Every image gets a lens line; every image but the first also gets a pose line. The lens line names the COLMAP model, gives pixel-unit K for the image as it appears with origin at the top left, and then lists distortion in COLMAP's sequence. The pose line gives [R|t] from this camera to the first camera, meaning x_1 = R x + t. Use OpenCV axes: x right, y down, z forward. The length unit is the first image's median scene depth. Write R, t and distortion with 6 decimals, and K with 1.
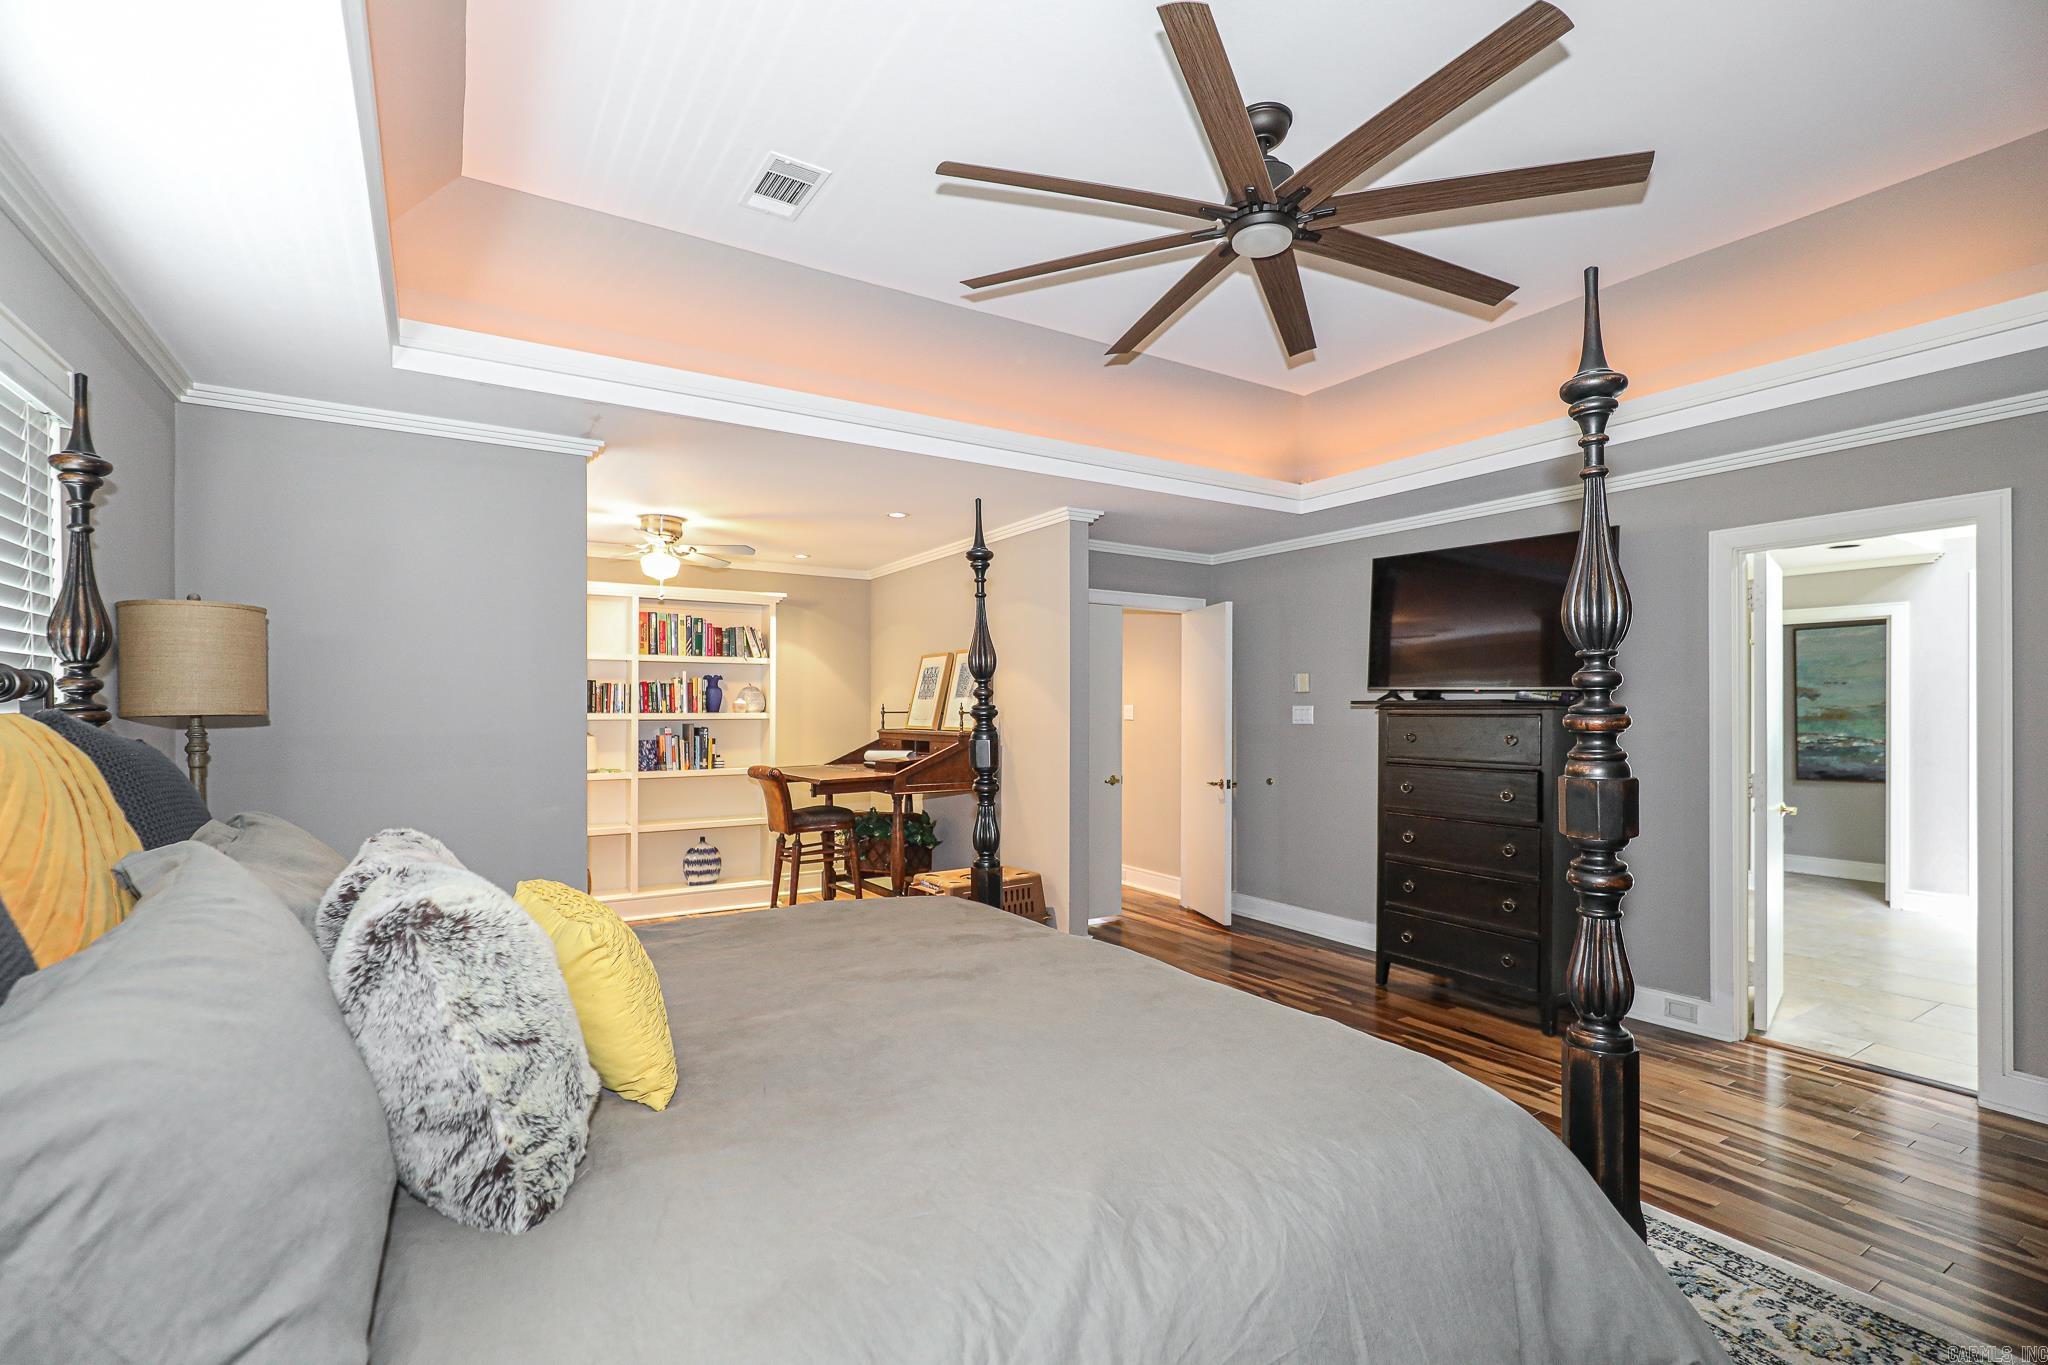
lens RADIAL K [[944.2, 0, 1034.9], [0, 944.2, 710.0], [0, 0, 1]] dist [0.000381, 0.010811]
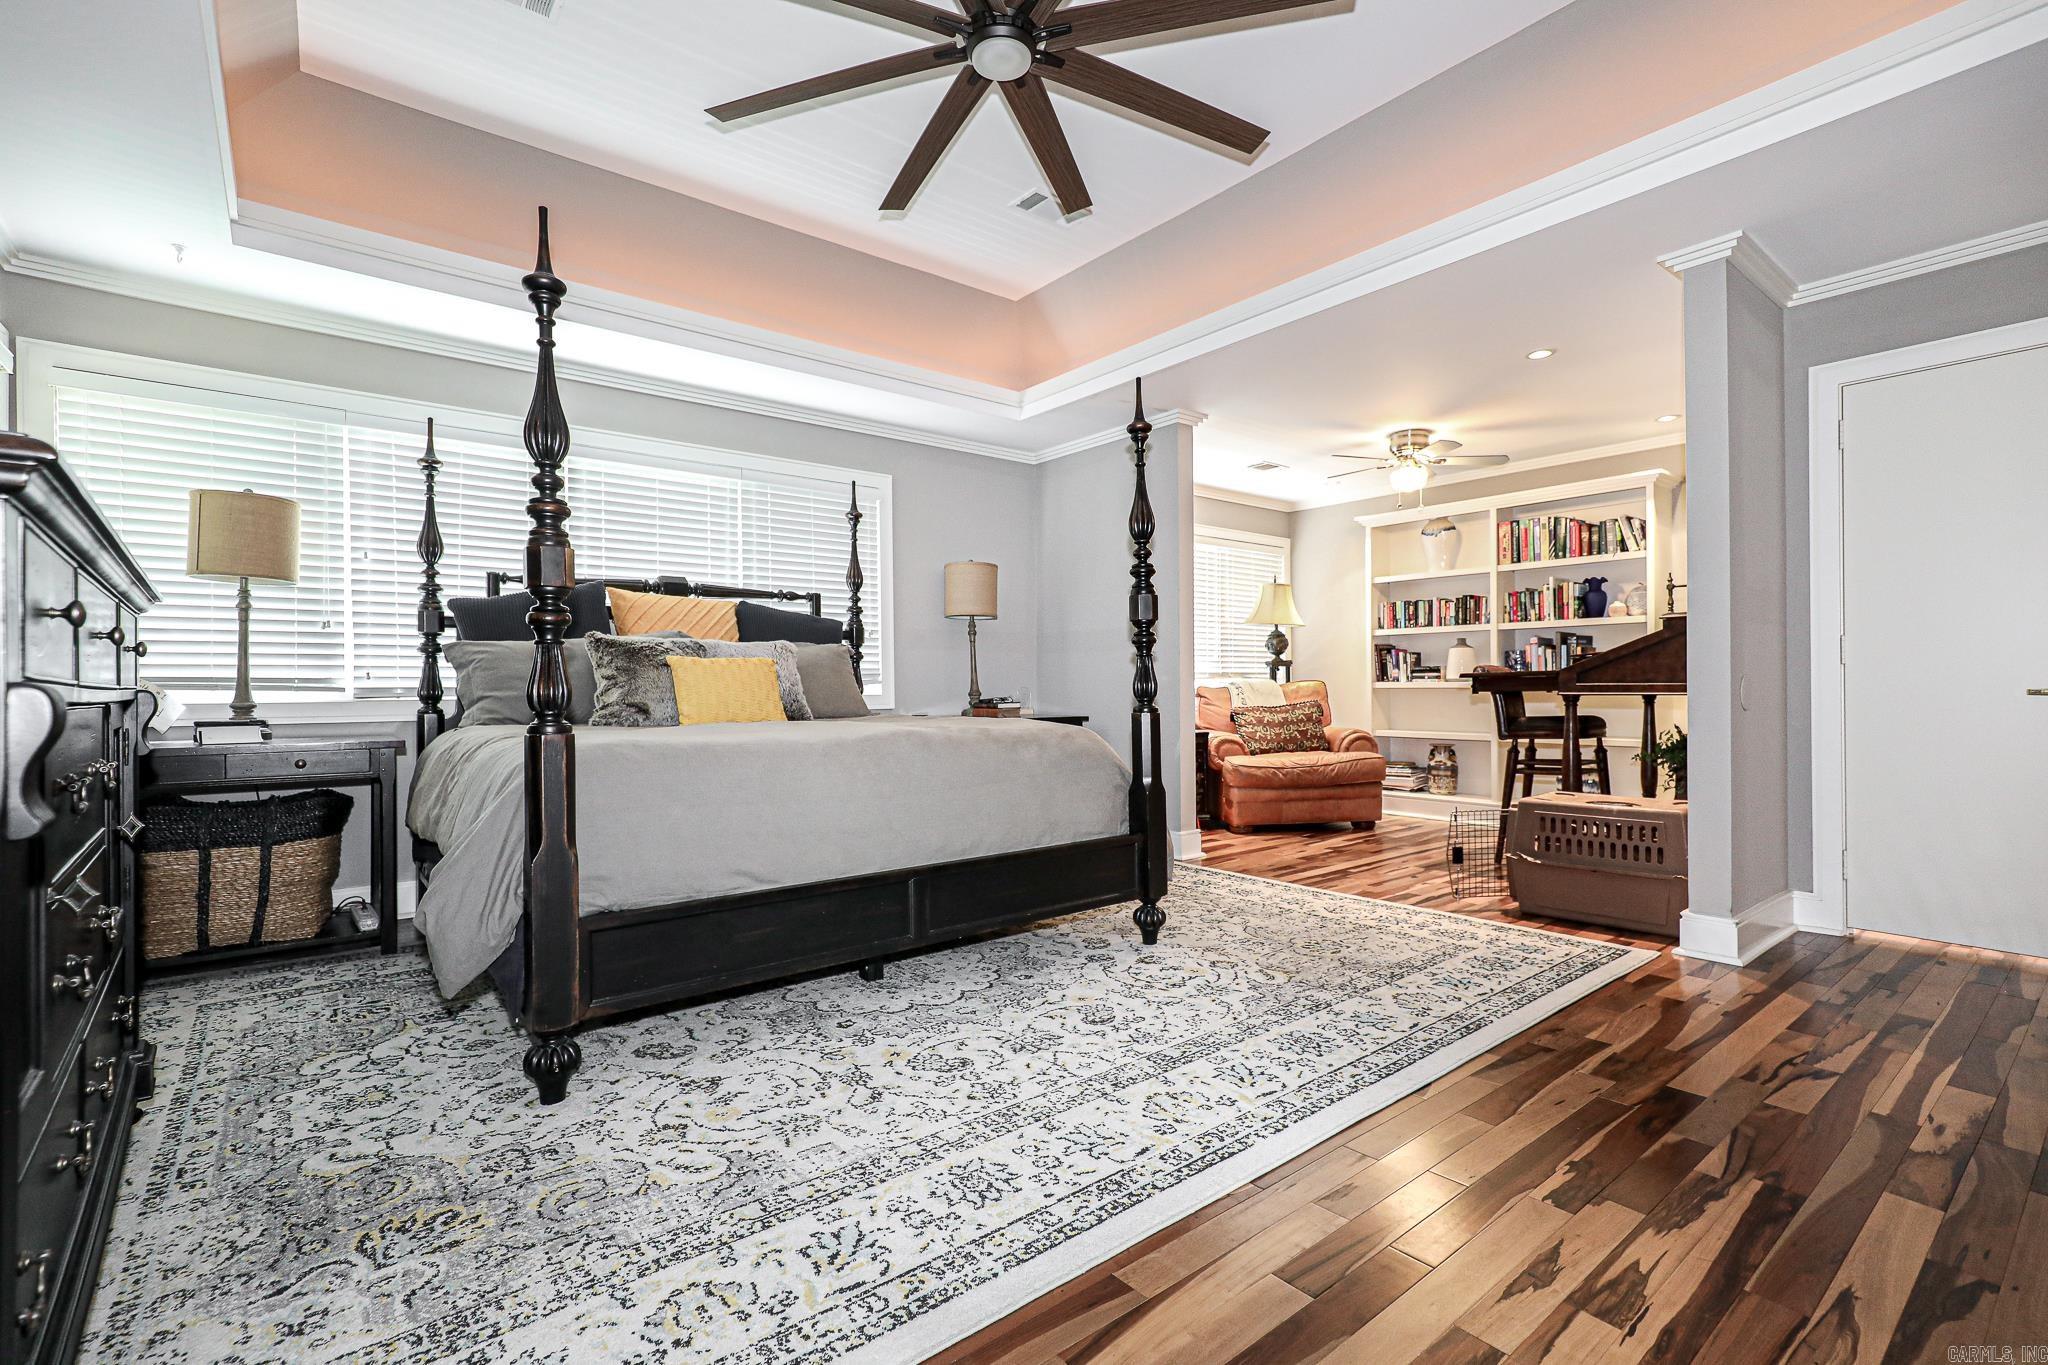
lens RADIAL K [[923.9, 0, 1031.7], [0, 923.9, 670.5], [0, 0, 1]] dist [-0.018800, 0.009879]
pose [[0.113283, -0.014172, -0.993462, 0.581694], [0.002572, 0.999899, -0.013971, 0.077638], [0.993559, -0.000973, 0.113308, 0.447283]]
